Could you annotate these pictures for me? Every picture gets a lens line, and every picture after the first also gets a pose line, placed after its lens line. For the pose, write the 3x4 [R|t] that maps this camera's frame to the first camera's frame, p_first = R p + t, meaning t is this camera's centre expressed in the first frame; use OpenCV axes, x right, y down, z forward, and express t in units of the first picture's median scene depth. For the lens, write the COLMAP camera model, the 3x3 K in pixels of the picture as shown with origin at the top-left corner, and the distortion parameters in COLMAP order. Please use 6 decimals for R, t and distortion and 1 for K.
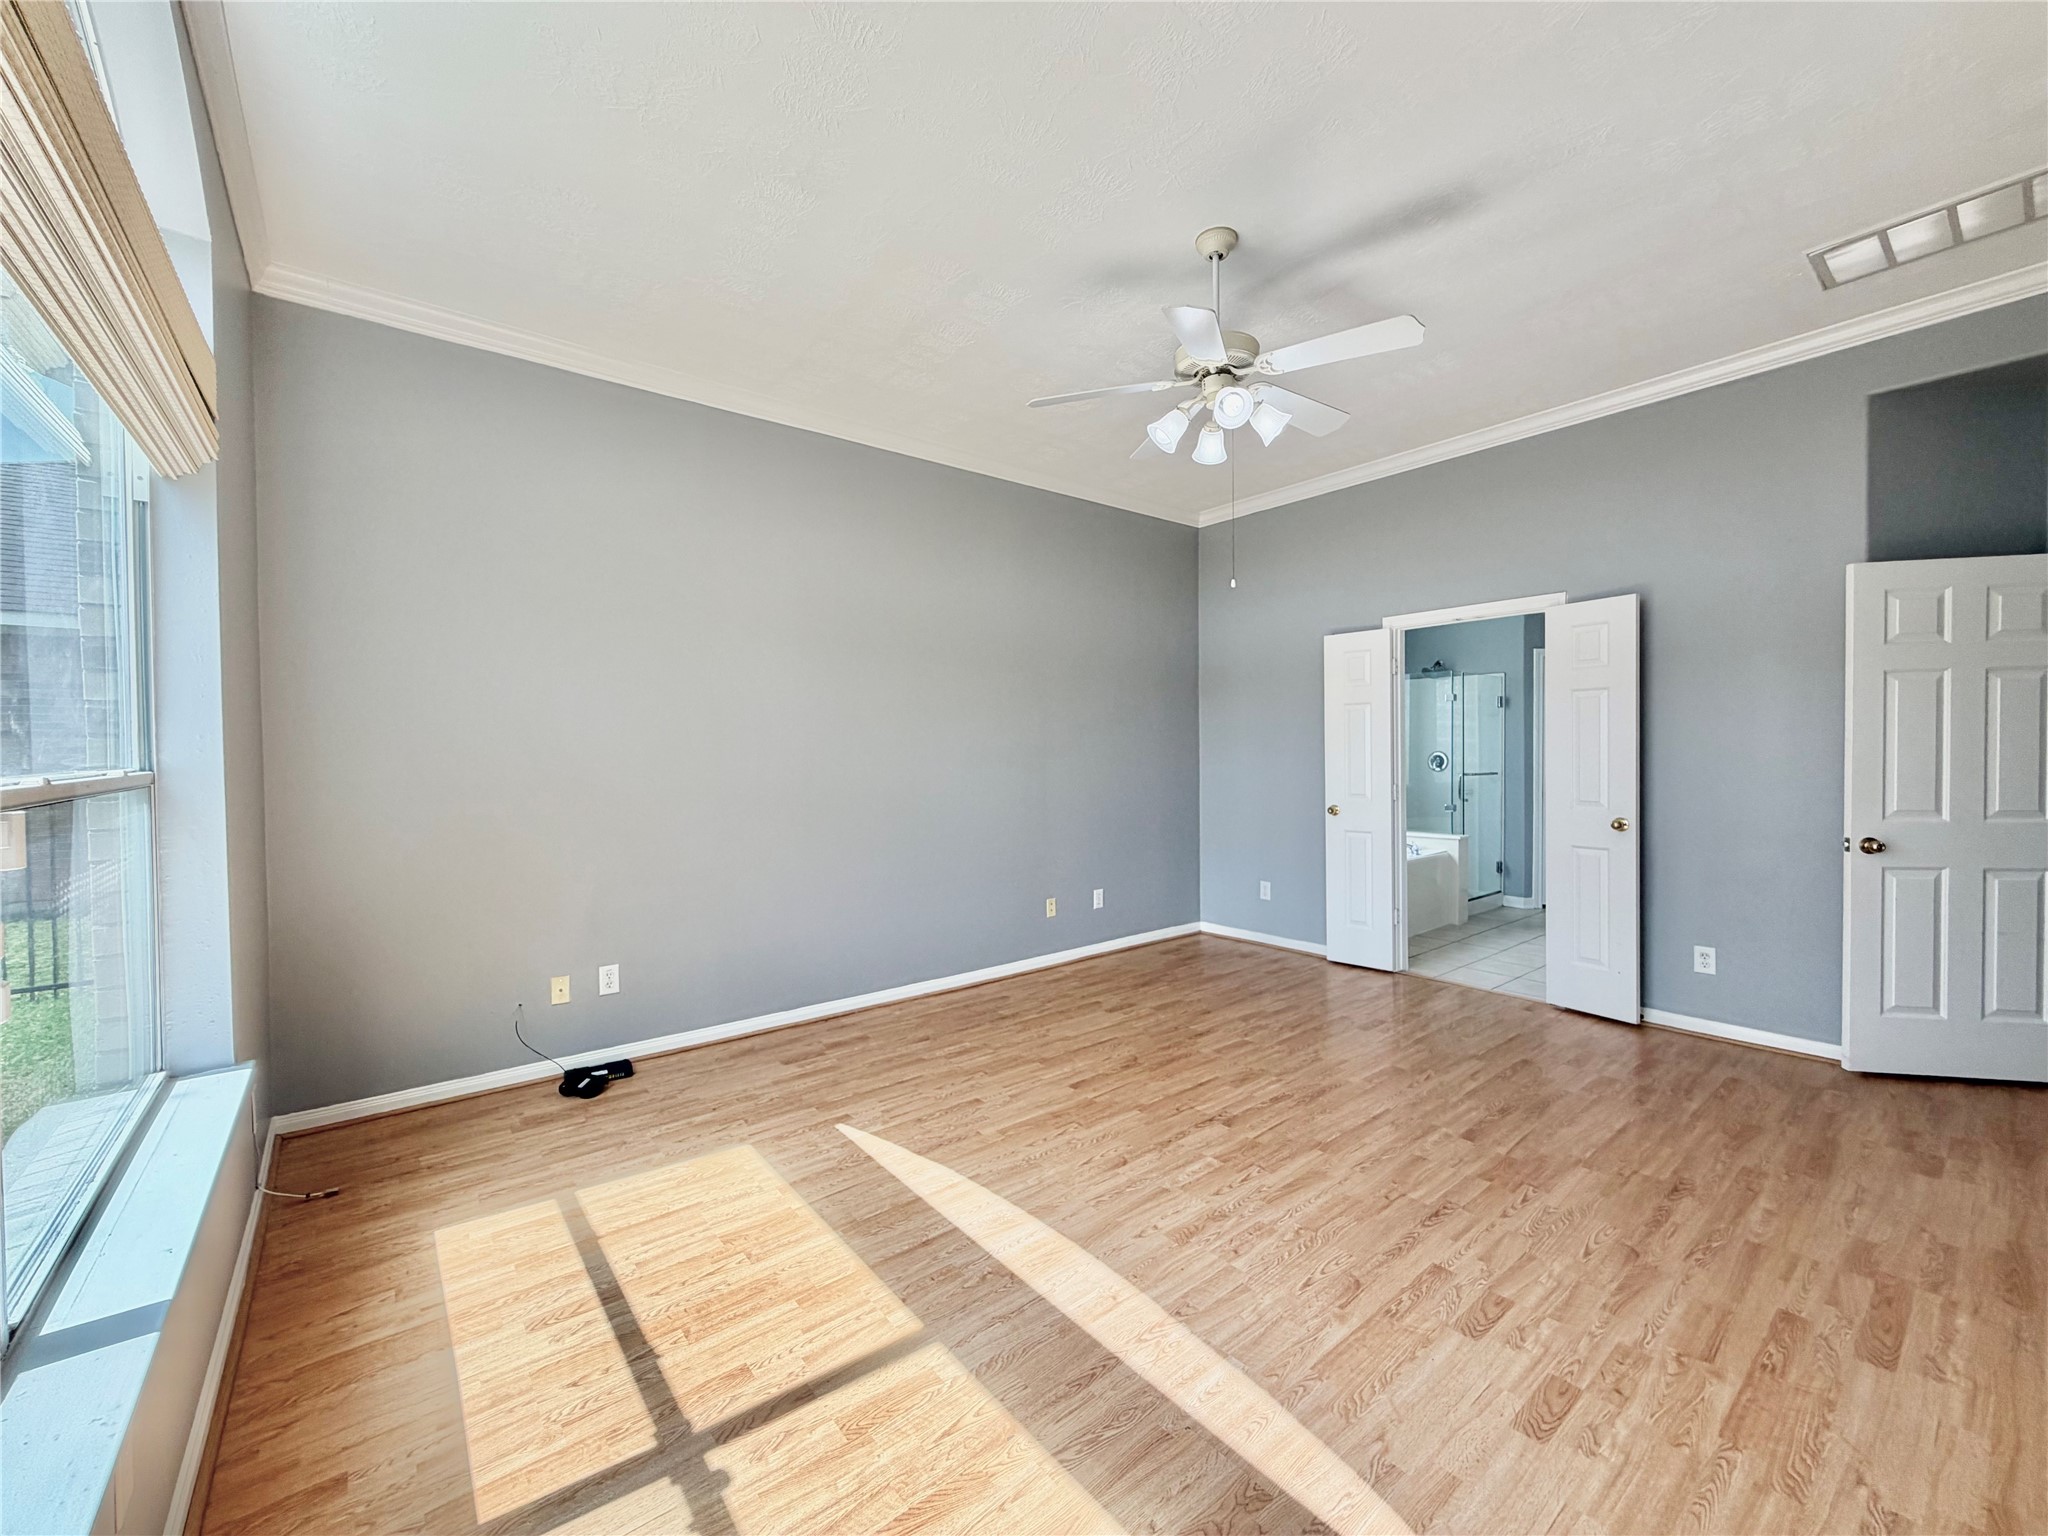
lens RADIAL K [[818.2, 0, 1019.9], [0, 818.2, 767.6], [0, 0, 1]] dist [-0.000655, 0.000642]
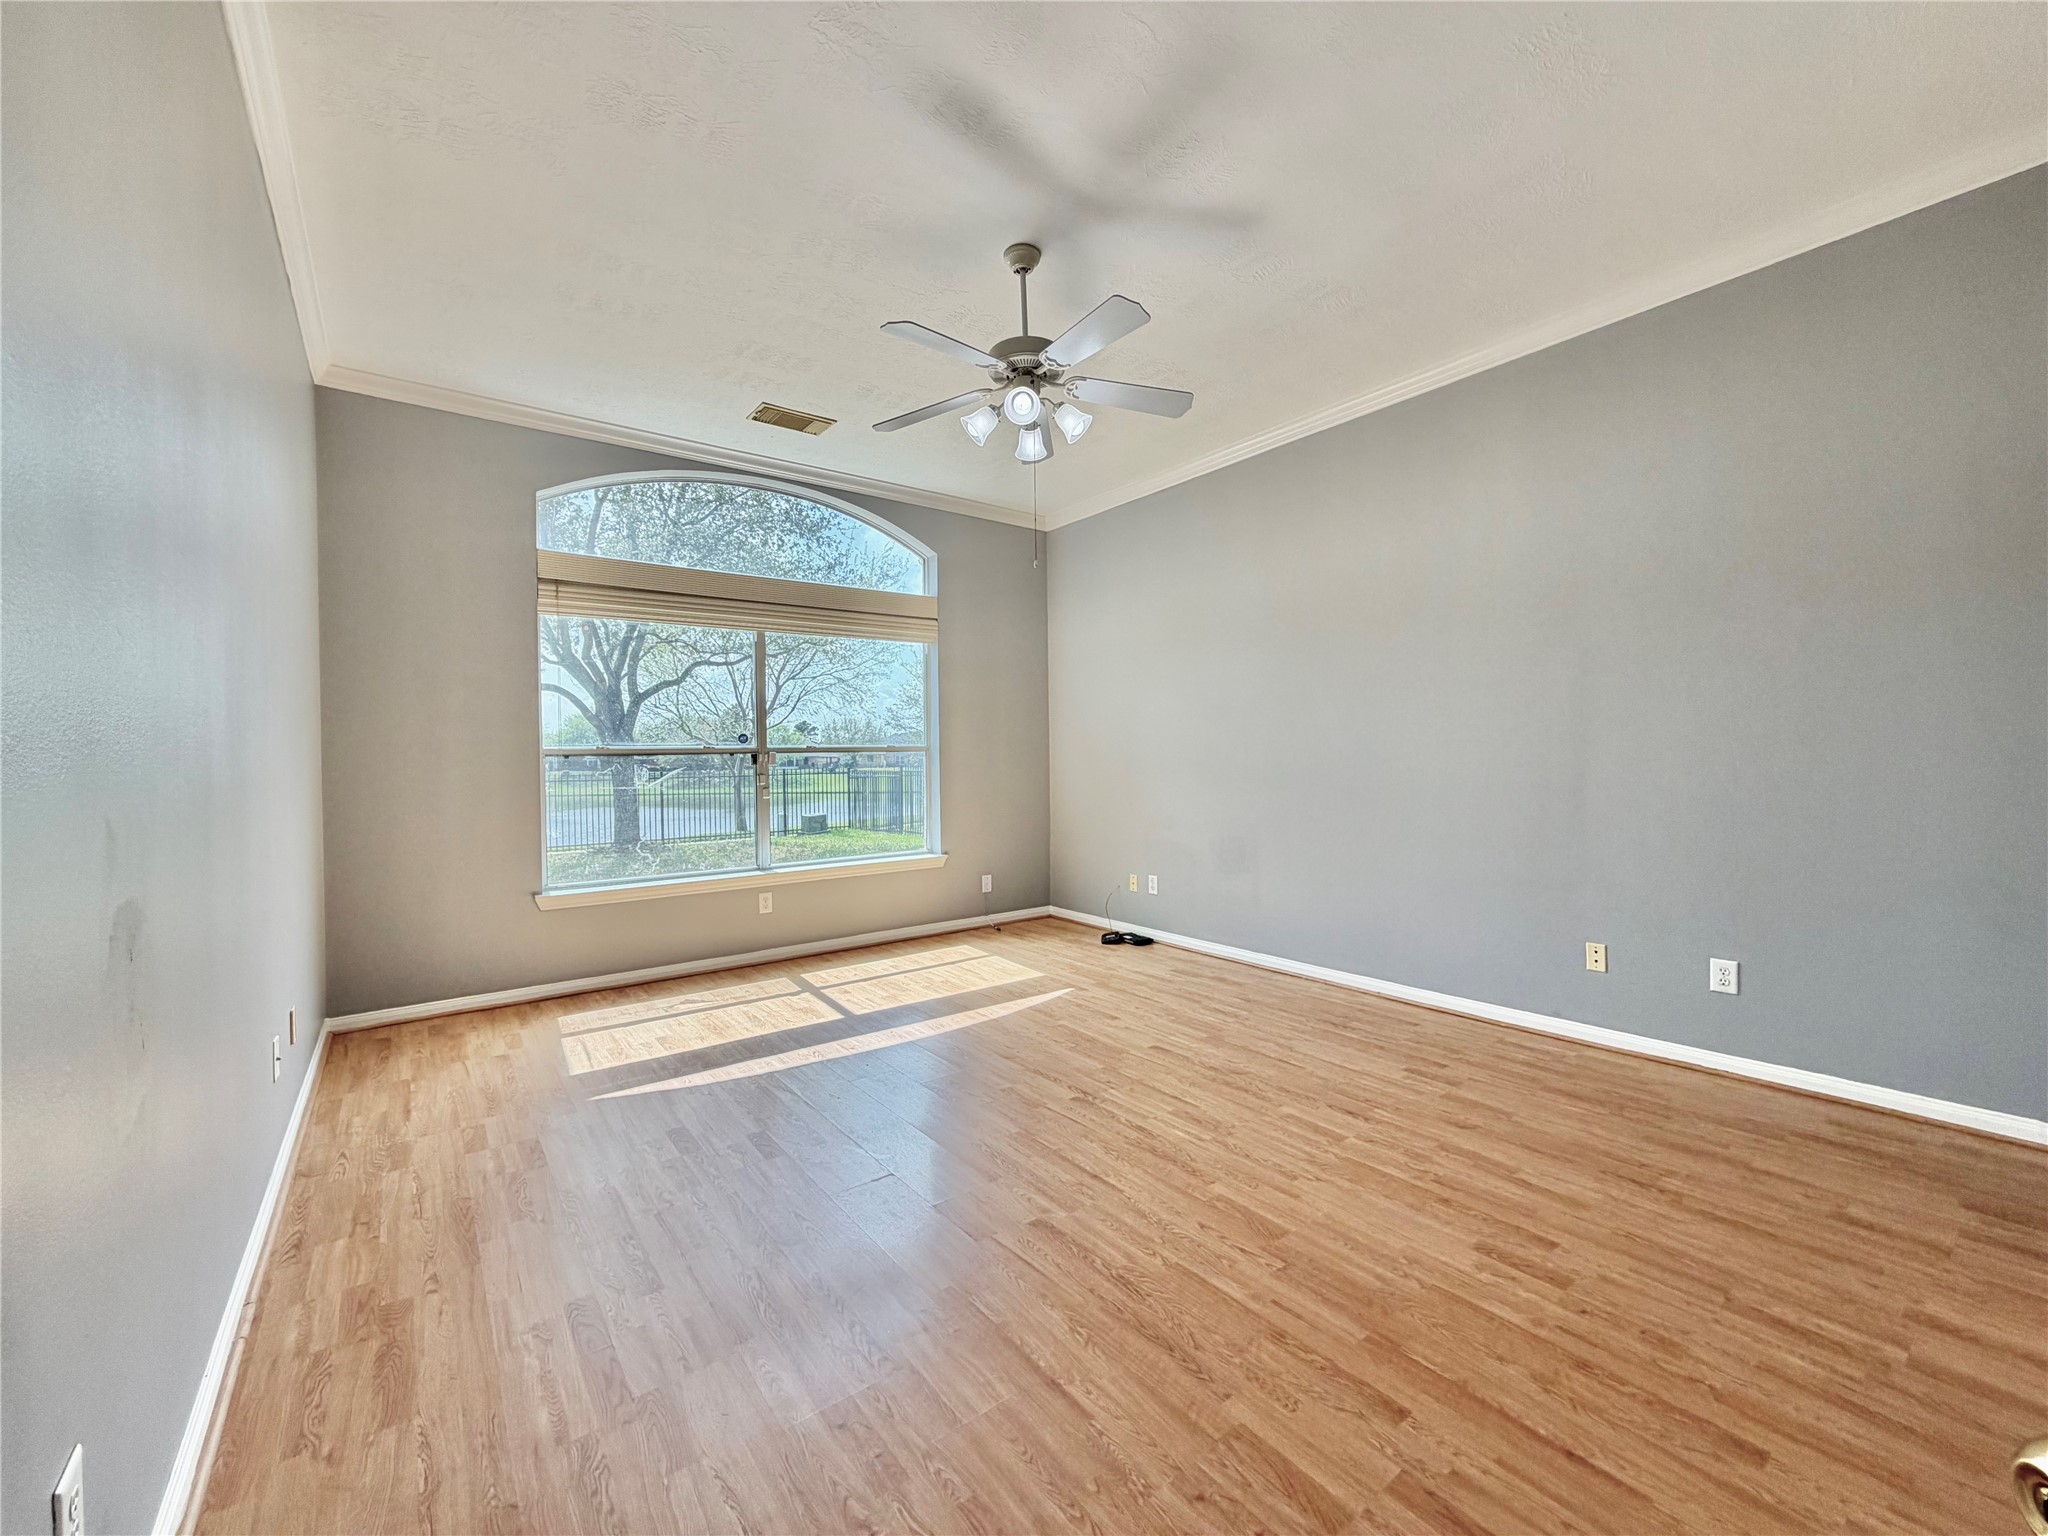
lens RADIAL K [[818.2, 0, 1019.9], [0, 818.2, 767.6], [0, 0, 1]] dist [-0.000655, 0.000642]
pose [[-0.029559, 0.019854, -0.999366, 1.205672], [-0.008698, 0.999760, 0.020119, 0.013522], [0.999525, 0.009288, -0.029379, 0.929693]]
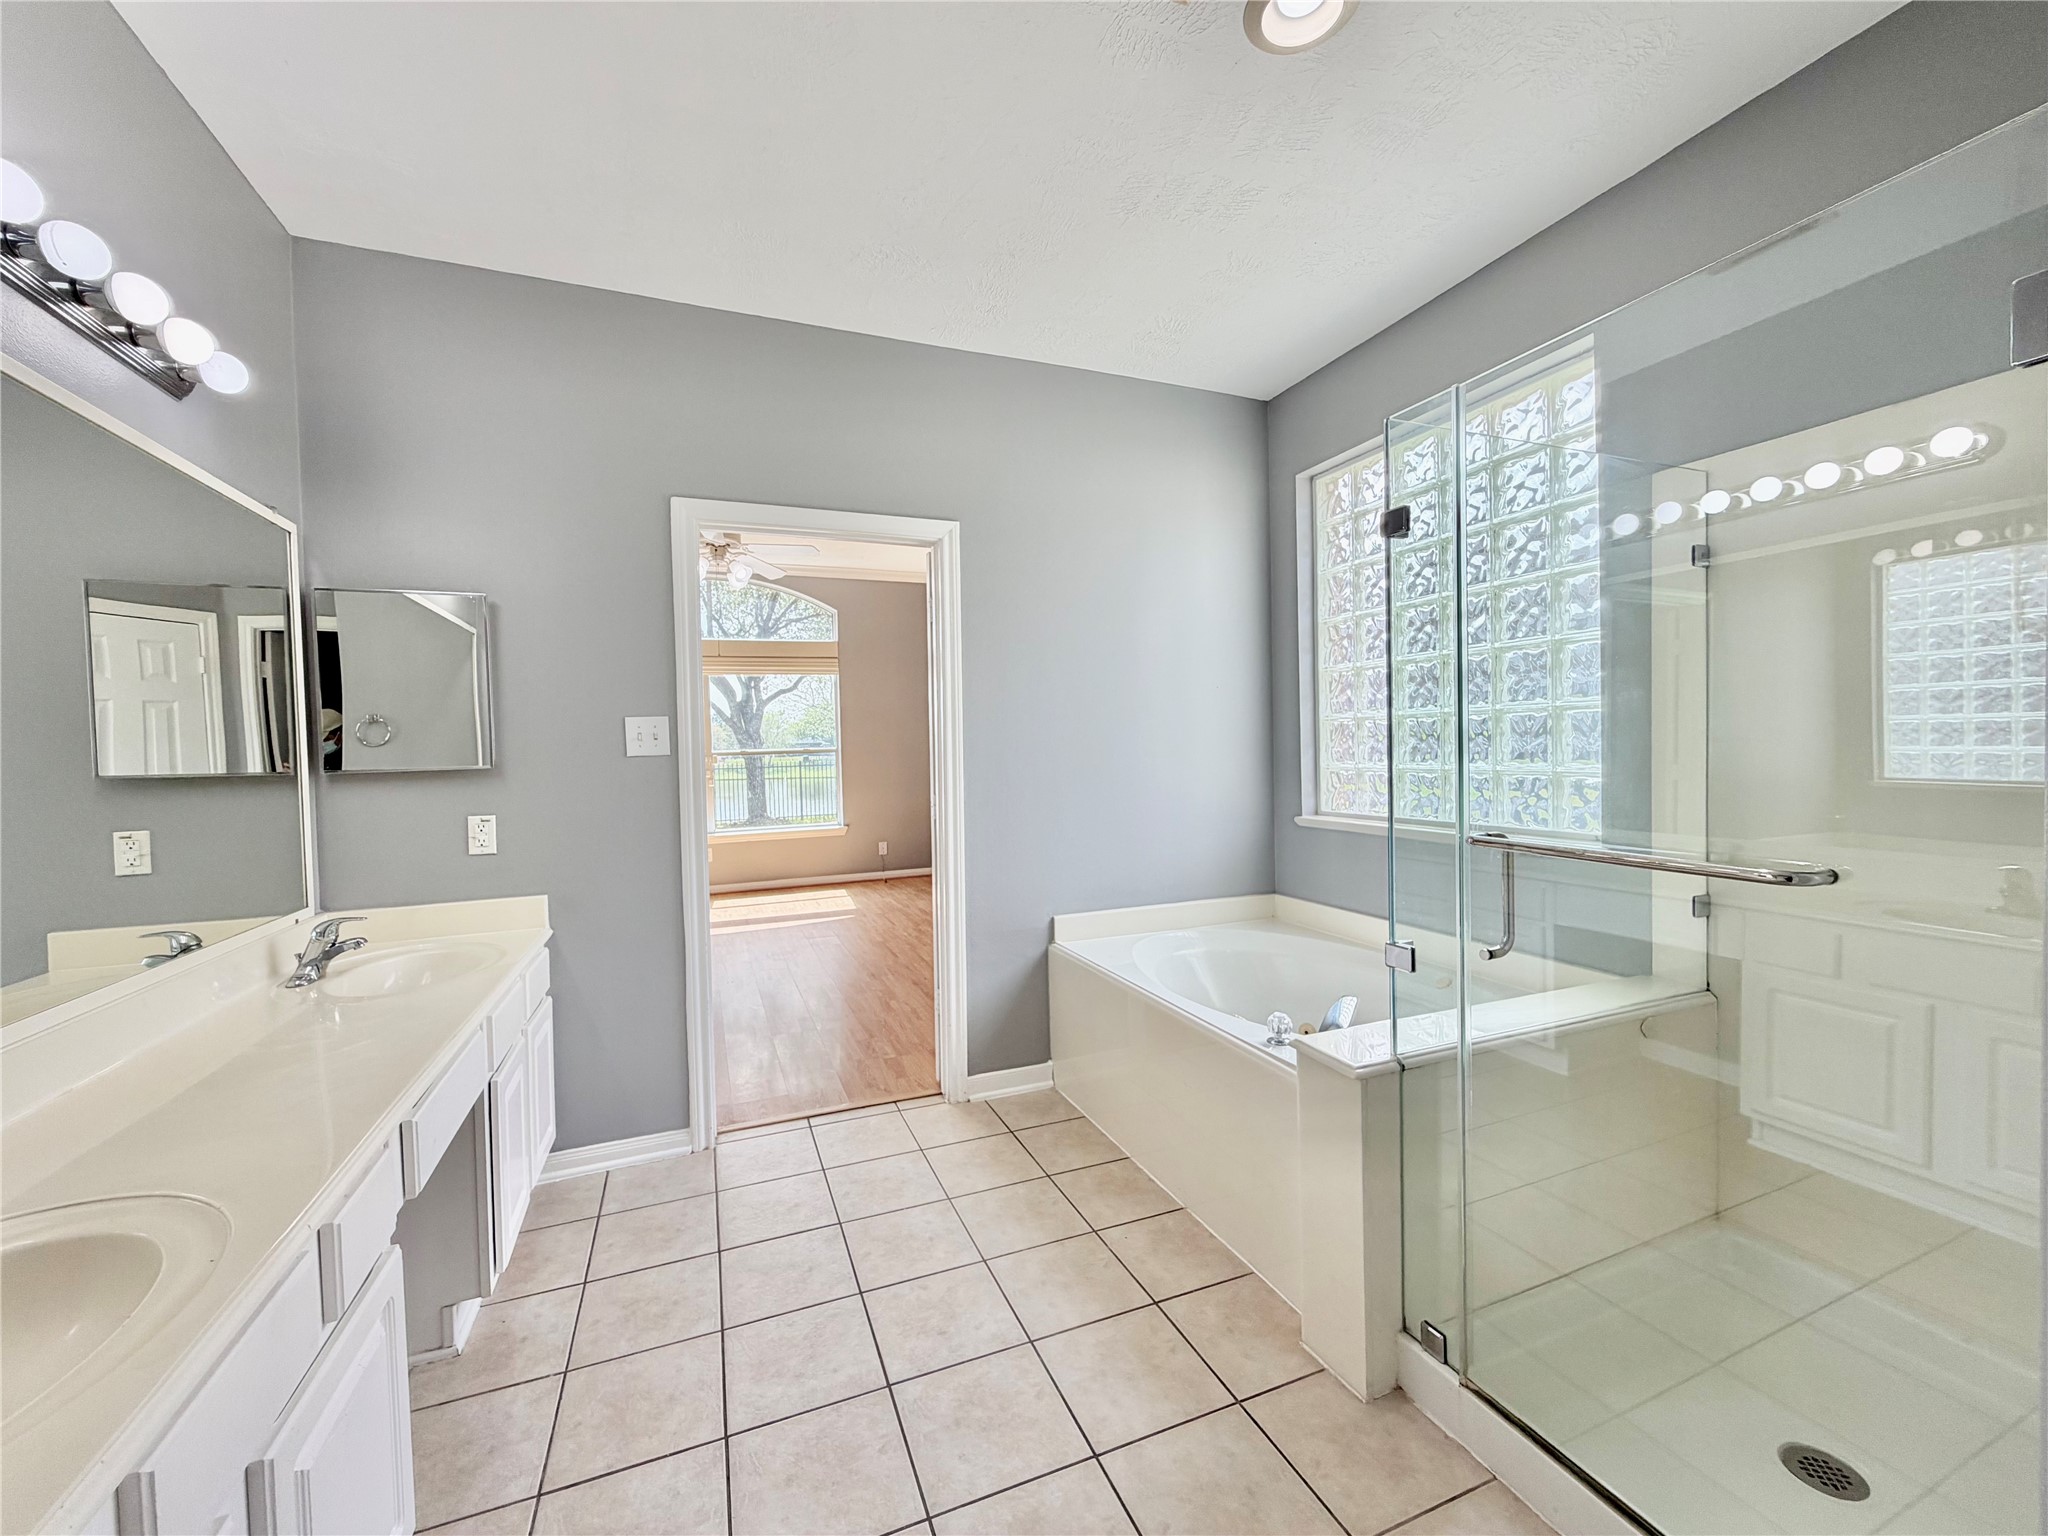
lens RADIAL K [[818.2, 0, 1019.9], [0, 818.2, 767.6], [0, 0, 1]] dist [-0.000655, 0.000642]
pose [[-0.287450, 0.042297, -0.956861, 1.686421], [0.004473, 0.999073, 0.042820, -0.047462], [0.957785, 0.008029, -0.287372, 1.995438]]
